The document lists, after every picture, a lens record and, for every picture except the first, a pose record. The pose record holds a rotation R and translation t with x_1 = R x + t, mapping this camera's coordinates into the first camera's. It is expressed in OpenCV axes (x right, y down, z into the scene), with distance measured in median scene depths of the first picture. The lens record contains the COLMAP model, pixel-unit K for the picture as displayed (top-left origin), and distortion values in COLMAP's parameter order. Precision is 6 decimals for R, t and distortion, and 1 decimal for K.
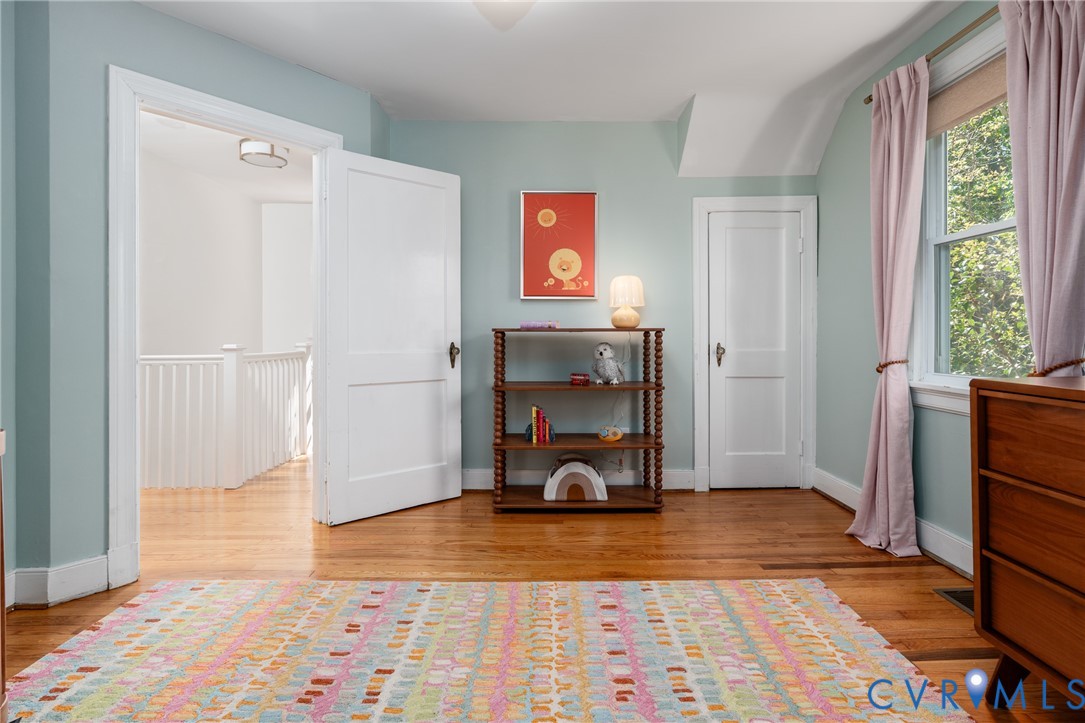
lens RADIAL K [[474.3, 0, 518.8], [0, 474.3, 338.6], [0, 0, 1]] dist [-0.002450, -0.000544]
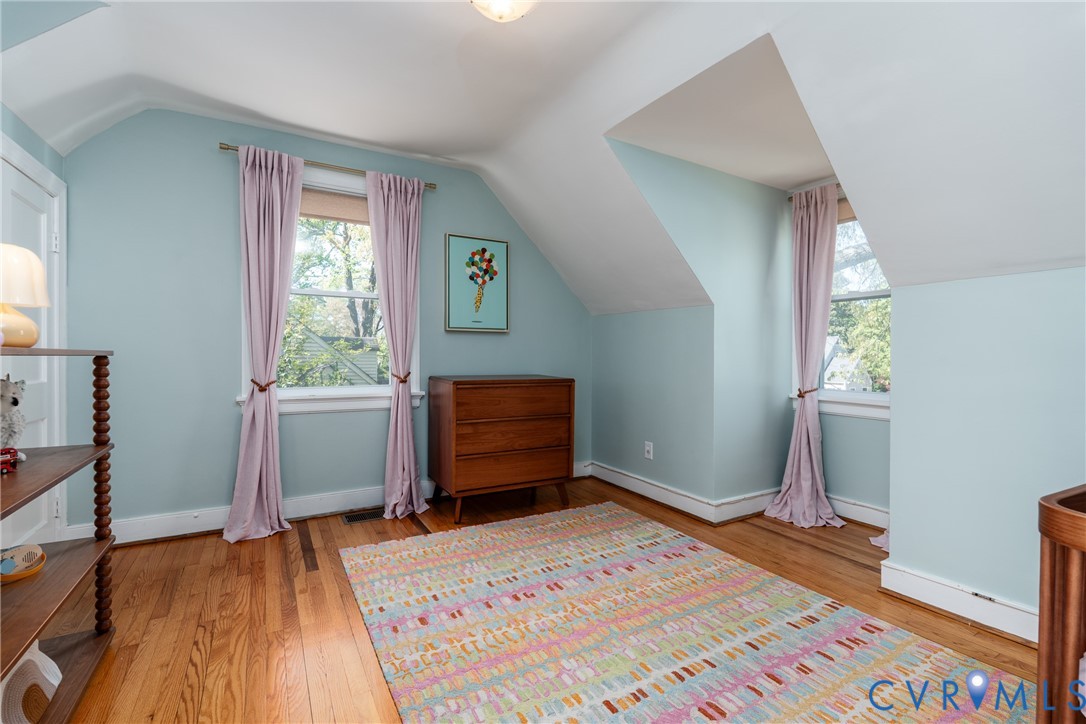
lens RADIAL K [[474.7, 0, 542.7], [0, 474.7, 363.7], [0, 0, 1]] dist [-0.002450, -0.000544]
pose [[-0.494519, -0.010411, 0.869104, -0.854055], [0.003284, 0.999899, 0.013846, -0.019873], [-0.869160, 0.009701, -0.494435, 1.287545]]
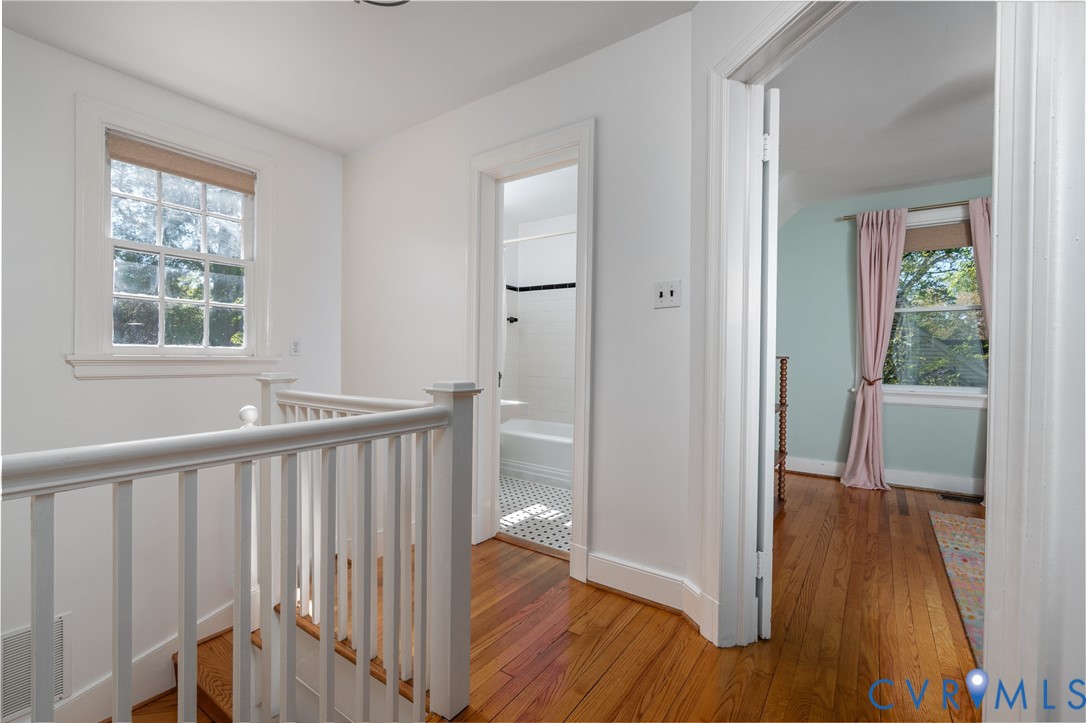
lens RADIAL K [[474.7, 0, 539.5], [0, 474.7, 361.7], [0, 0, 1]] dist [-0.002450, -0.000544]
pose [[0.594507, 0.001901, 0.804088, -1.687802], [-0.008335, 0.999958, 0.003799, -0.014295], [-0.804047, -0.008961, 0.594498, 1.247752]]
